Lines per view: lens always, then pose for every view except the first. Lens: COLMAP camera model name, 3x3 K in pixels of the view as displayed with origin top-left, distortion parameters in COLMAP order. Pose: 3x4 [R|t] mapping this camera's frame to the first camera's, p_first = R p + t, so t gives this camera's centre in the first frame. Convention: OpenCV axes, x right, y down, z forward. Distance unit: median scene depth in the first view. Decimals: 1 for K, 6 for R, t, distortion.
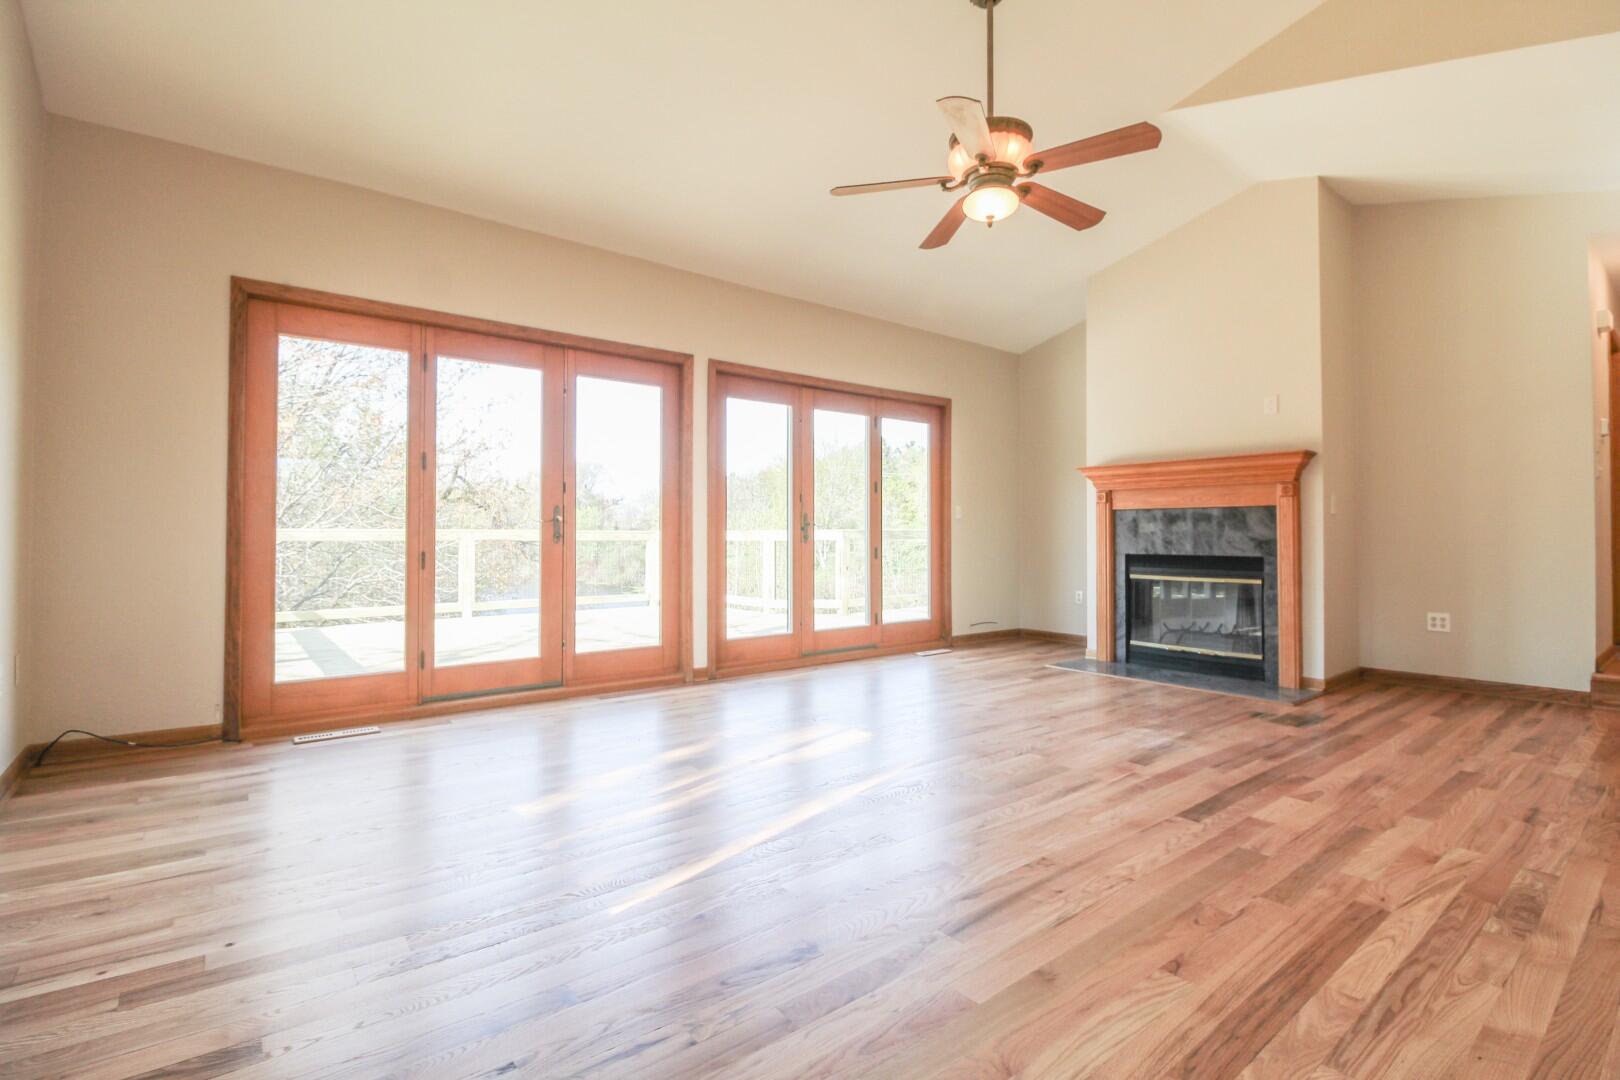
lens RADIAL K [[748.9, 0, 808.9], [0, 748.9, 518.6], [0, 0, 1]] dist [-0.000541, -0.013930]
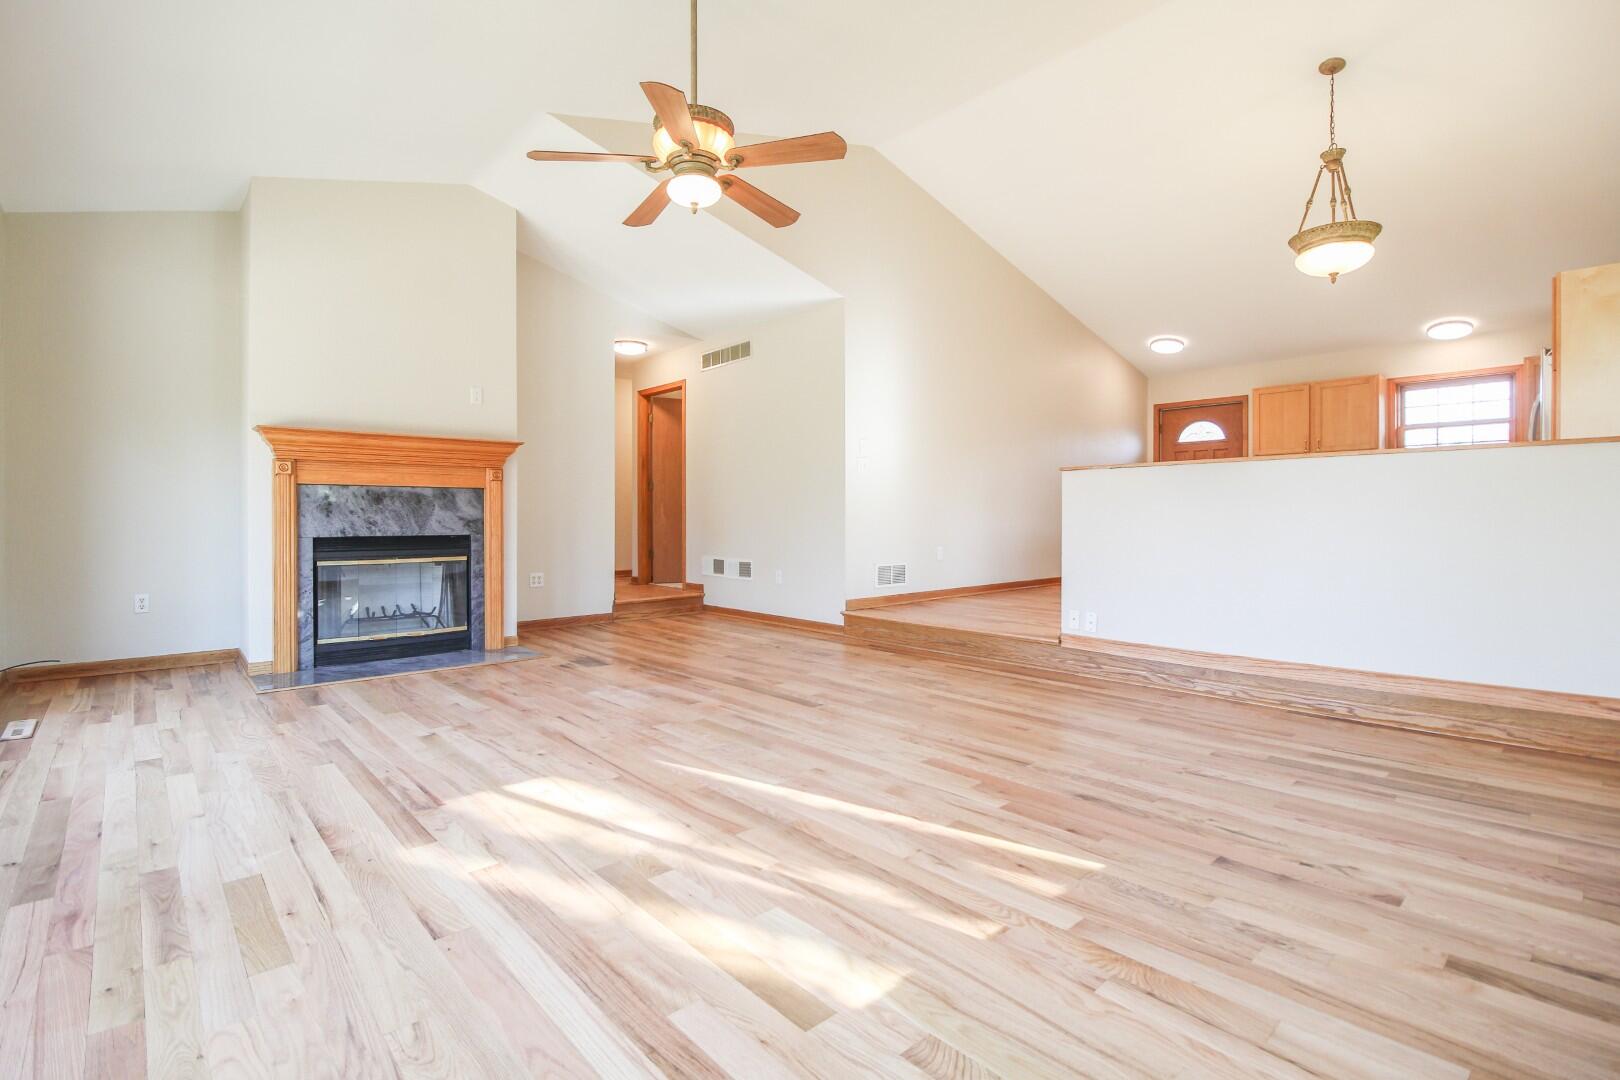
lens RADIAL K [[748.9, 0, 808.9], [0, 748.9, 518.6], [0, 0, 1]] dist [-0.000541, -0.013930]
pose [[-0.061979, -0.006931, 0.998053, -0.502575], [-0.022838, 0.999724, 0.005524, 0.010500], [-0.997816, -0.022451, -0.062120, 0.573287]]
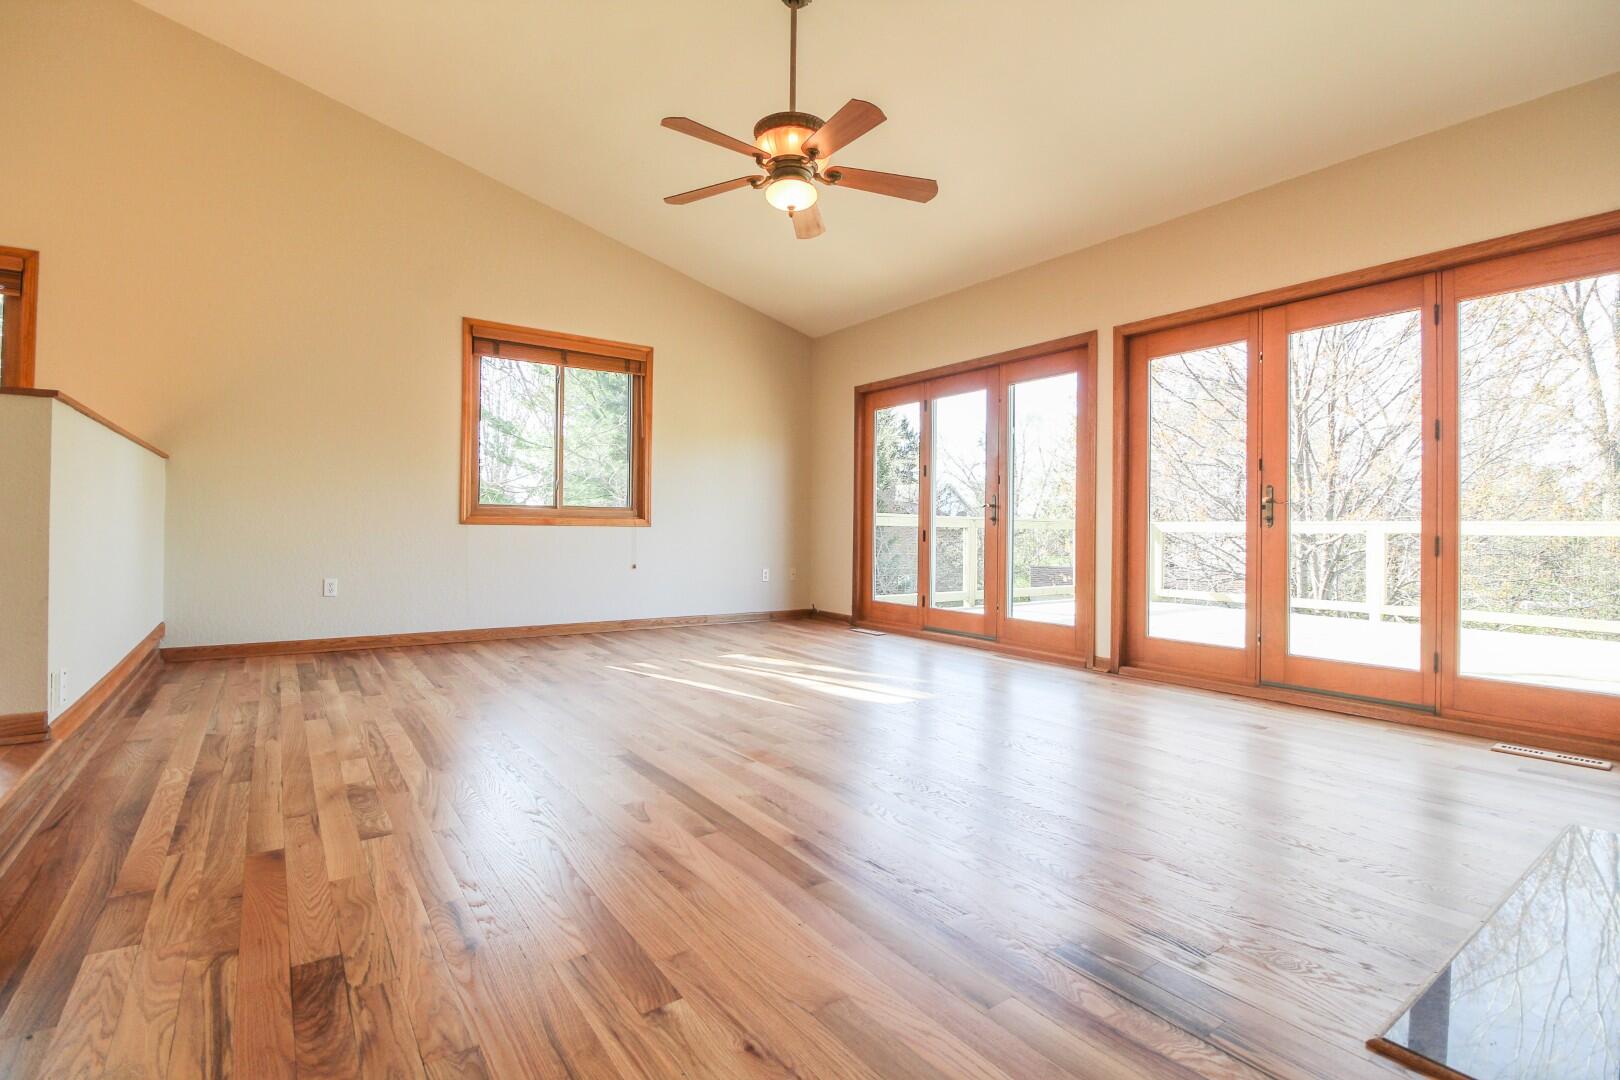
lens RADIAL K [[740.6, 0, 814.5], [0, 740.6, 529.4], [0, 0, 1]] dist [-0.002449, -0.013871]
pose [[-0.035630, -0.003388, -0.999359, 0.816340], [0.013979, 0.999895, -0.003889, 0.036219], [0.999267, -0.014109, -0.035579, 0.675233]]
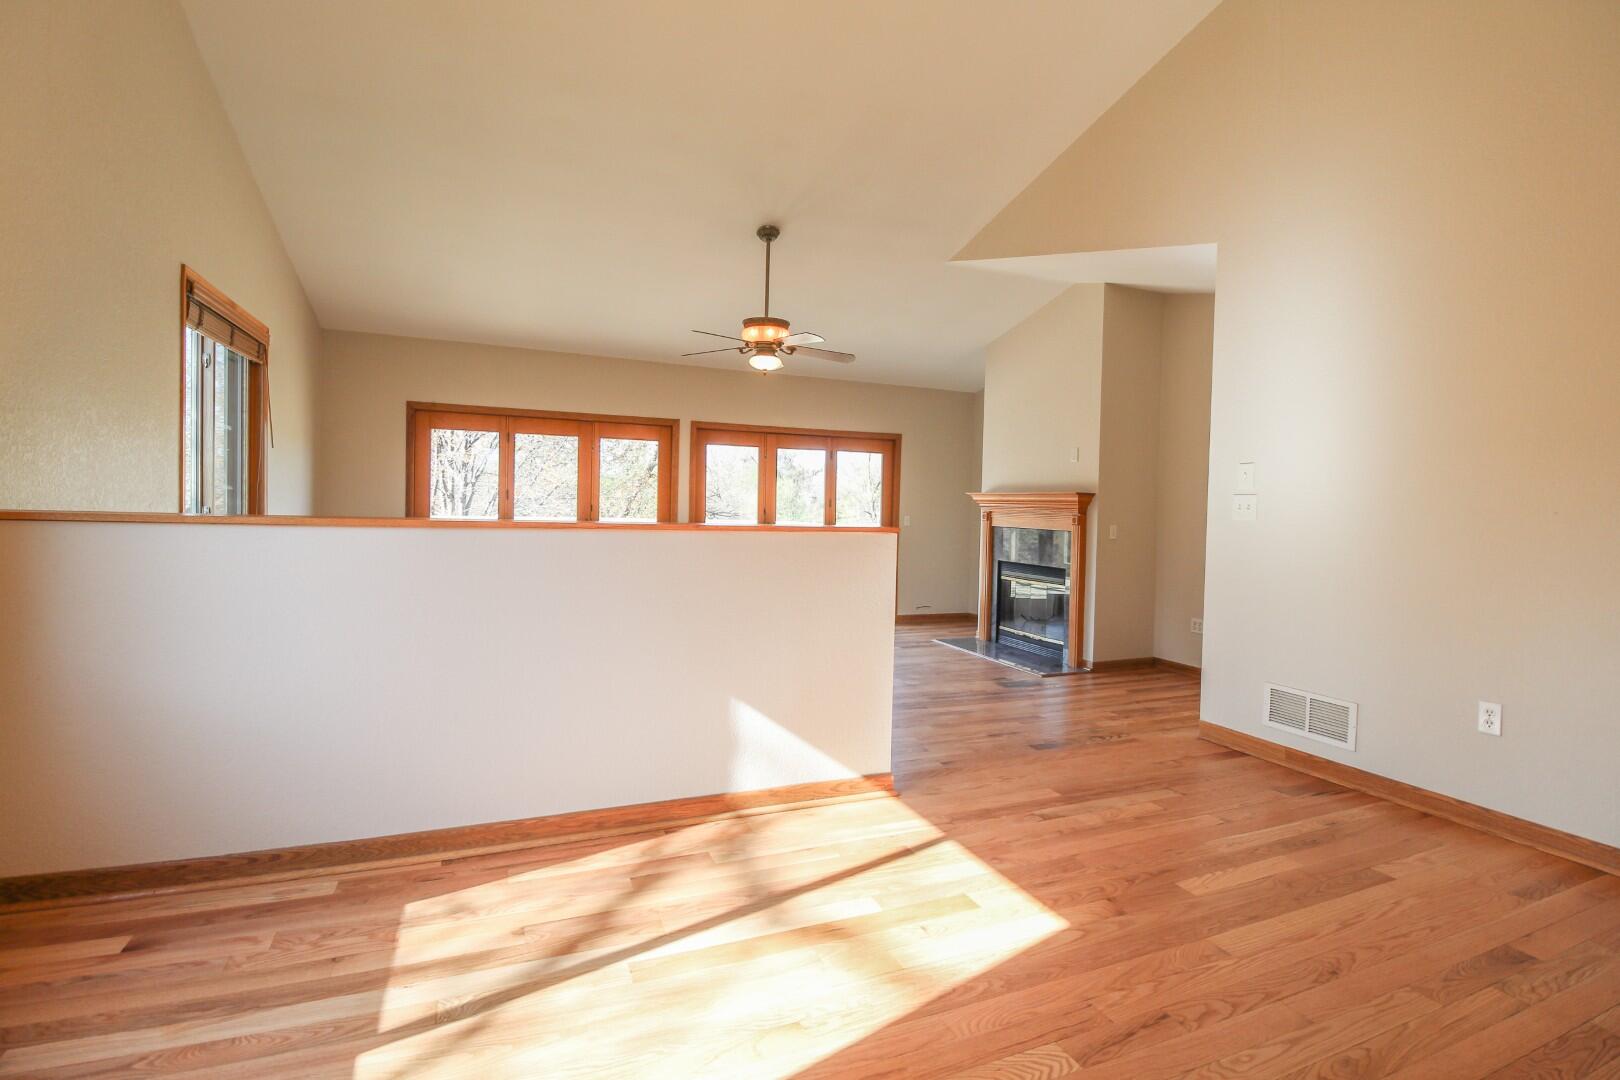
lens RADIAL K [[759.5, 0, 807.5], [0, 759.5, 524.2], [0, 0, 1]] dist [0.000421, -0.013613]
pose [[0.962871, 0.028605, -0.268443, 0.520367], [-0.016196, 0.998700, 0.048327, -0.086339], [0.269477, -0.042185, 0.962082, -0.424555]]
